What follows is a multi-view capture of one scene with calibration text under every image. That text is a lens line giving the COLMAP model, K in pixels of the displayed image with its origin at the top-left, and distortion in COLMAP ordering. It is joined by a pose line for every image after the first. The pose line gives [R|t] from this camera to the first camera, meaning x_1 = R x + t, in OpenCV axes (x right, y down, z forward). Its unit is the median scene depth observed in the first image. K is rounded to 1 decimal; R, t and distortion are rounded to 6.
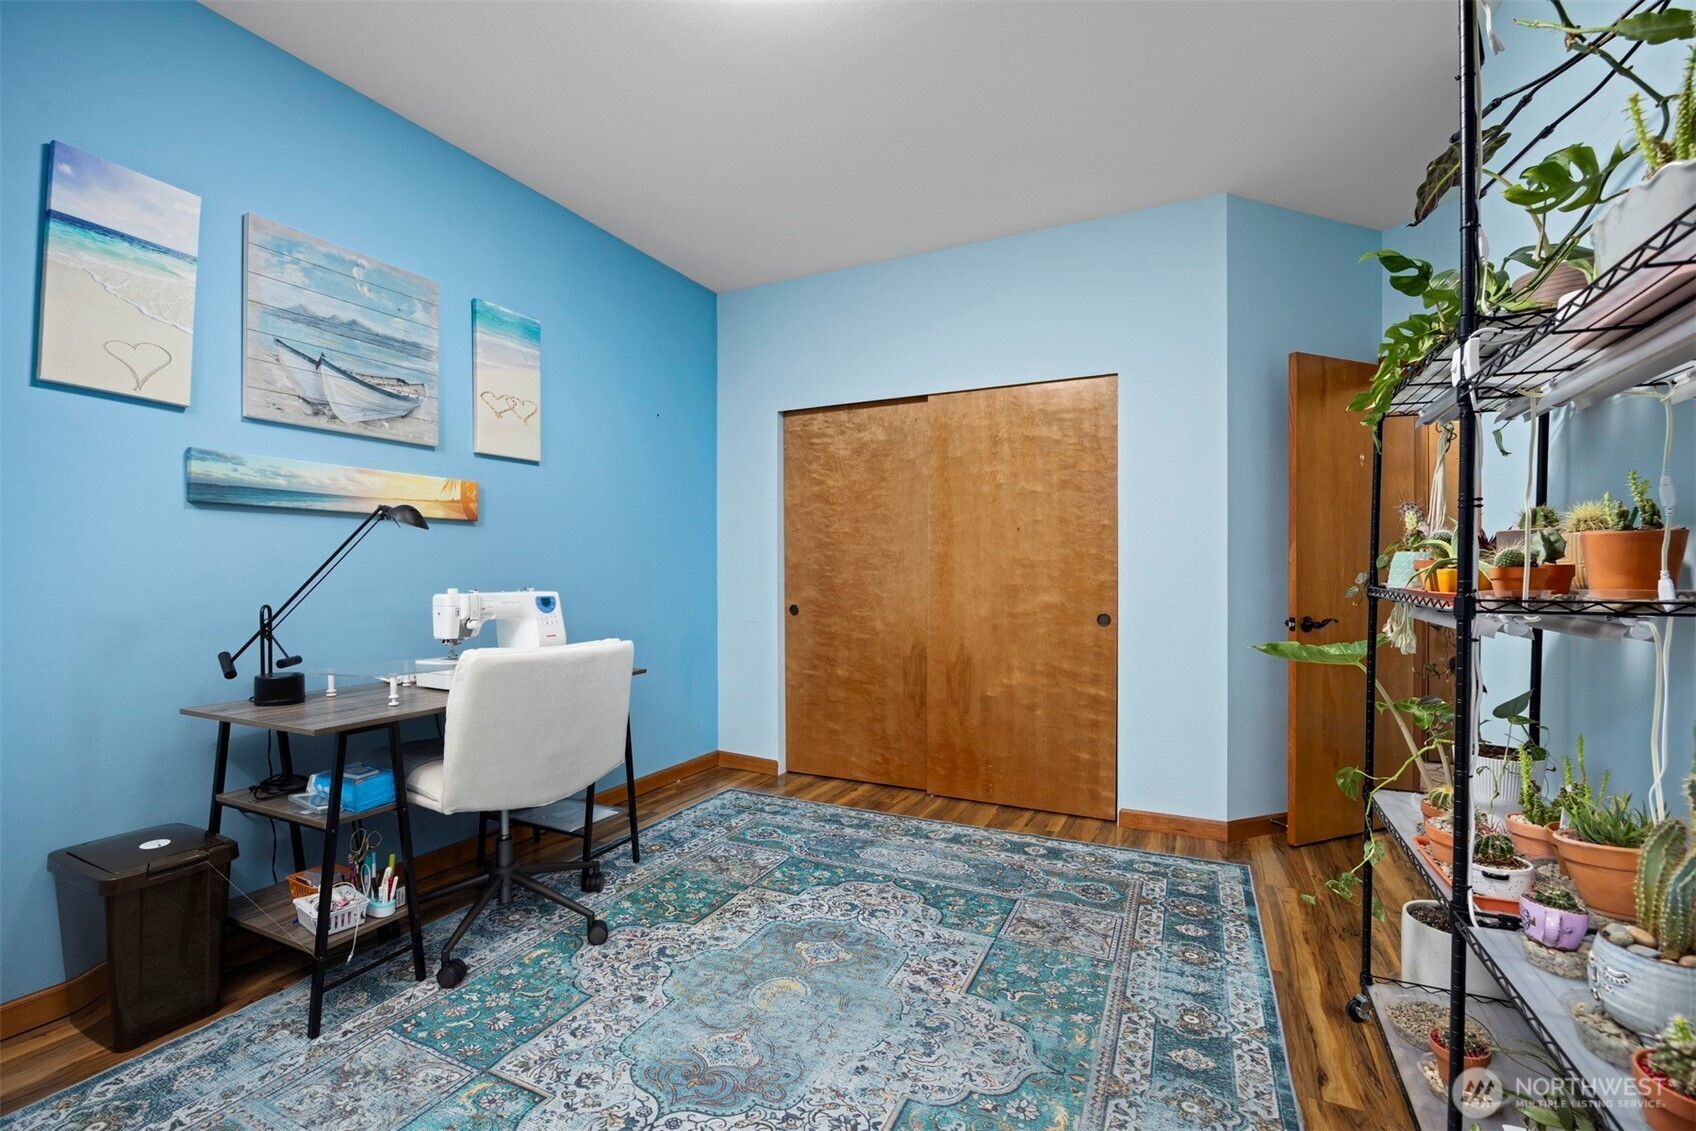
lens RADIAL K [[749.9, 0, 845.4], [0, 749.9, 573.0], [0, 0, 1]] dist [-0.014348, 0.000171]
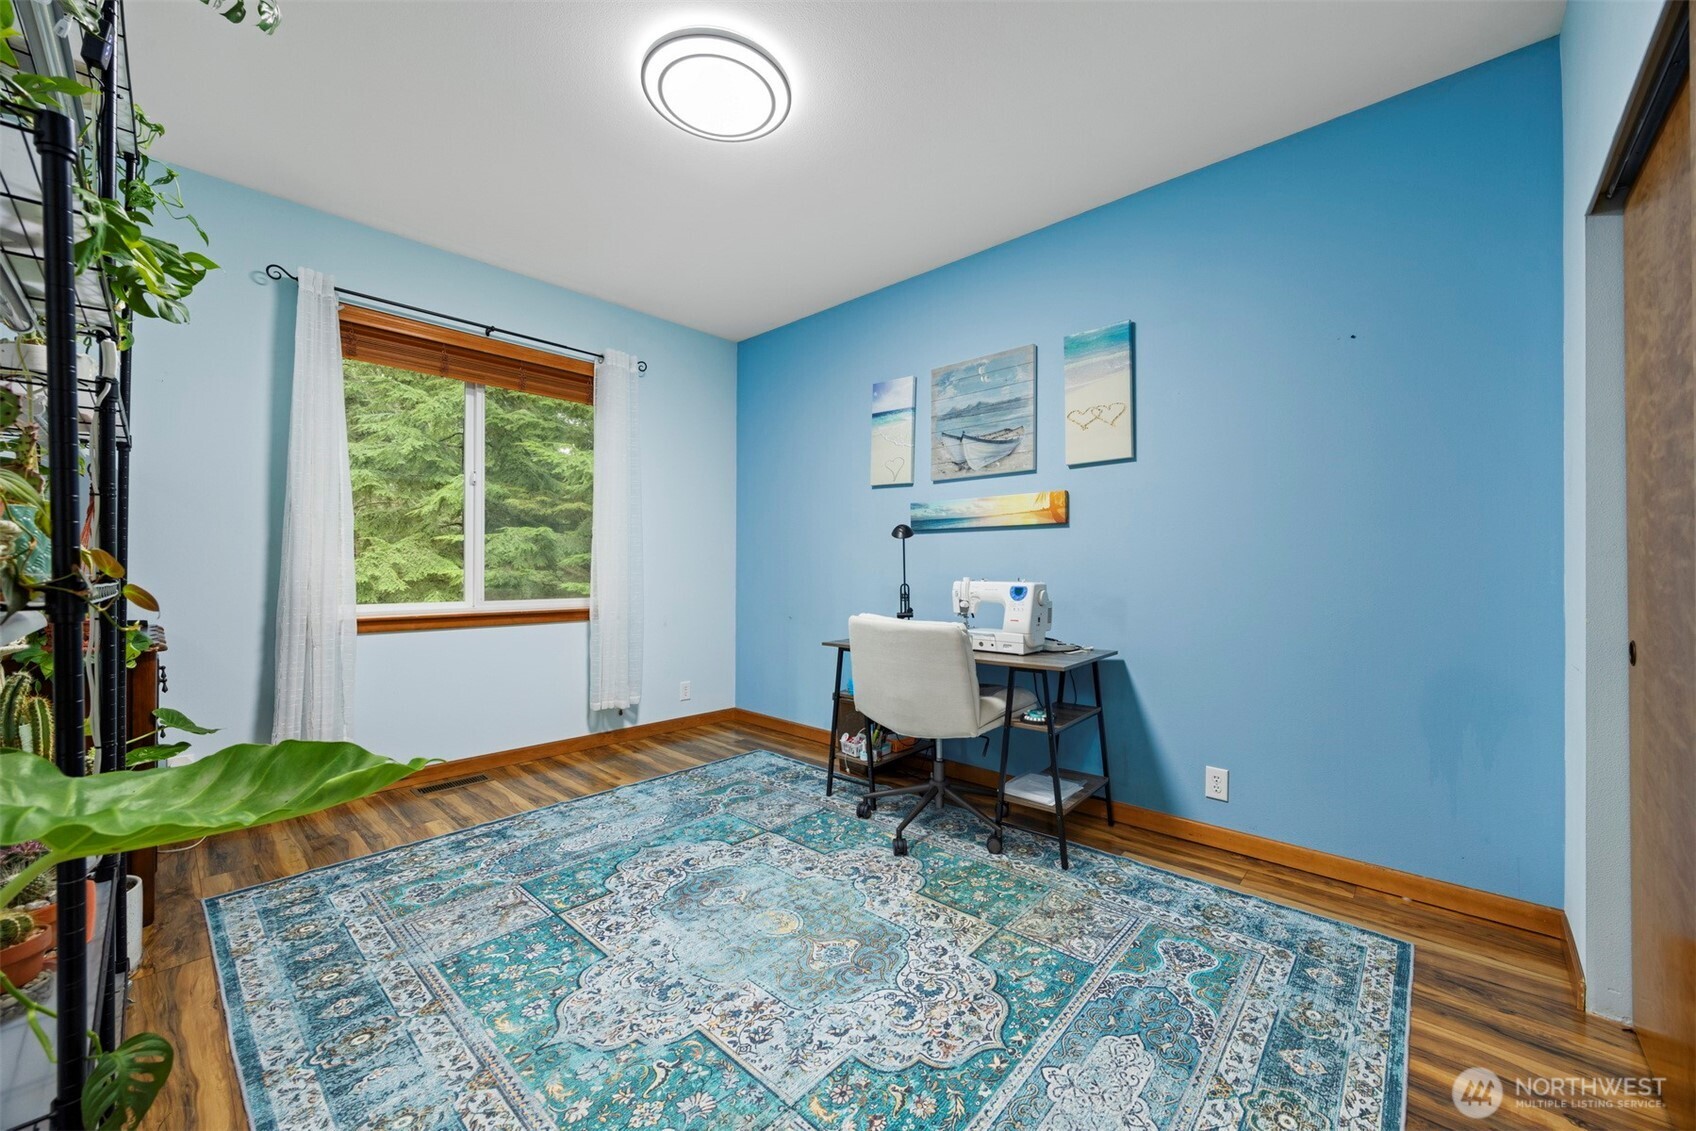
lens RADIAL K [[648.4, 0, 846.5], [0, 648.4, 567.1], [0, 0, 1]] dist [-0.004314, -0.000037]
pose [[-0.301253, -0.006269, -0.953524, 0.699094], [-0.005300, 0.999974, -0.004900, 0.008589], [0.953530, 0.003577, -0.301278, 1.152670]]
